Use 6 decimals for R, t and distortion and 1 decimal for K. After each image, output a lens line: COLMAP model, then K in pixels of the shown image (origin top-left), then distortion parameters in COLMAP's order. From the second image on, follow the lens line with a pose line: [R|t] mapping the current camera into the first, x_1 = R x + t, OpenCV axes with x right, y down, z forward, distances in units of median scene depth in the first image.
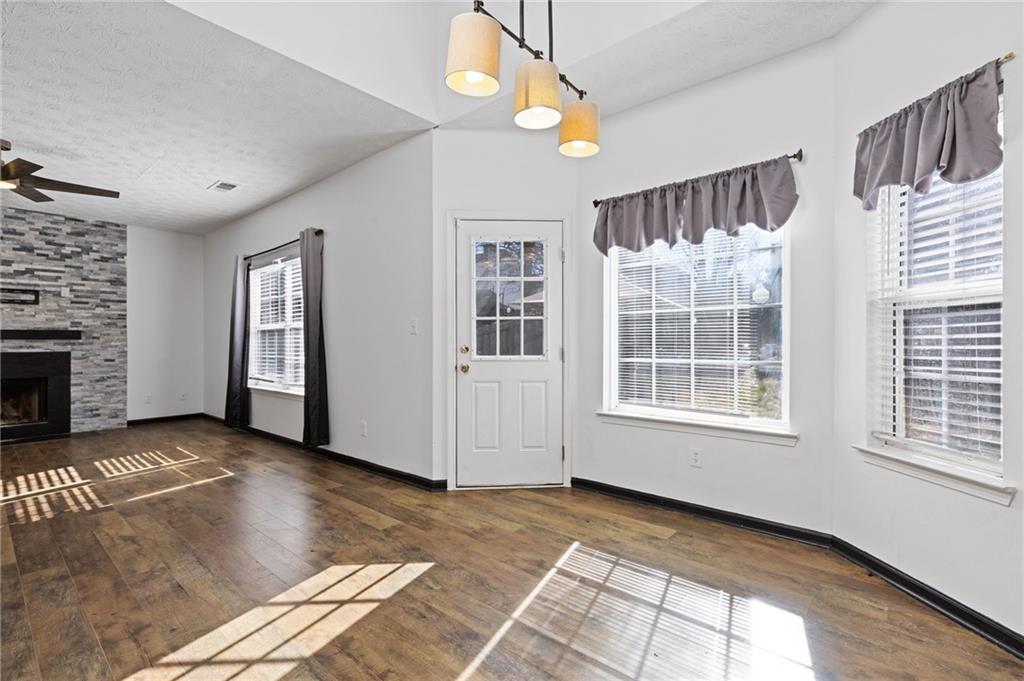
lens RADIAL K [[466.5, 0, 515.9], [0, 466.5, 341.0], [0, 0, 1]] dist [0.000901, -0.000044]
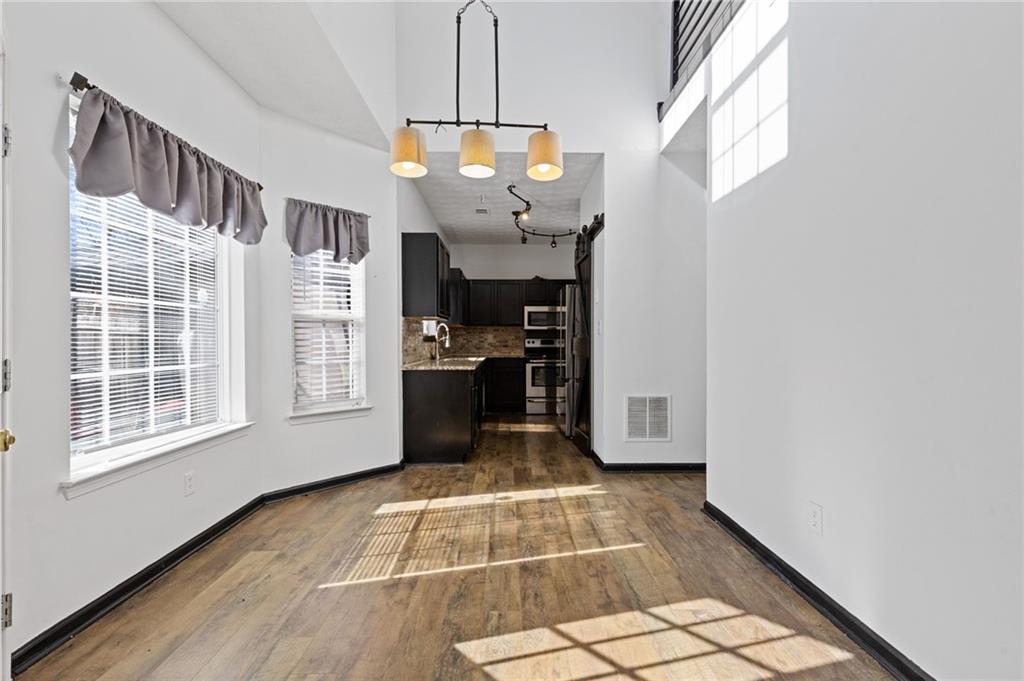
lens RADIAL K [[466.5, 0, 515.9], [0, 466.5, 341.0], [0, 0, 1]] dist [0.000901, -0.000044]
pose [[-0.670988, 0.003153, 0.741462, -0.323323], [0.004869, 0.999988, 0.000153, -0.000669], [-0.741453, 0.003713, -0.670995, 0.585103]]
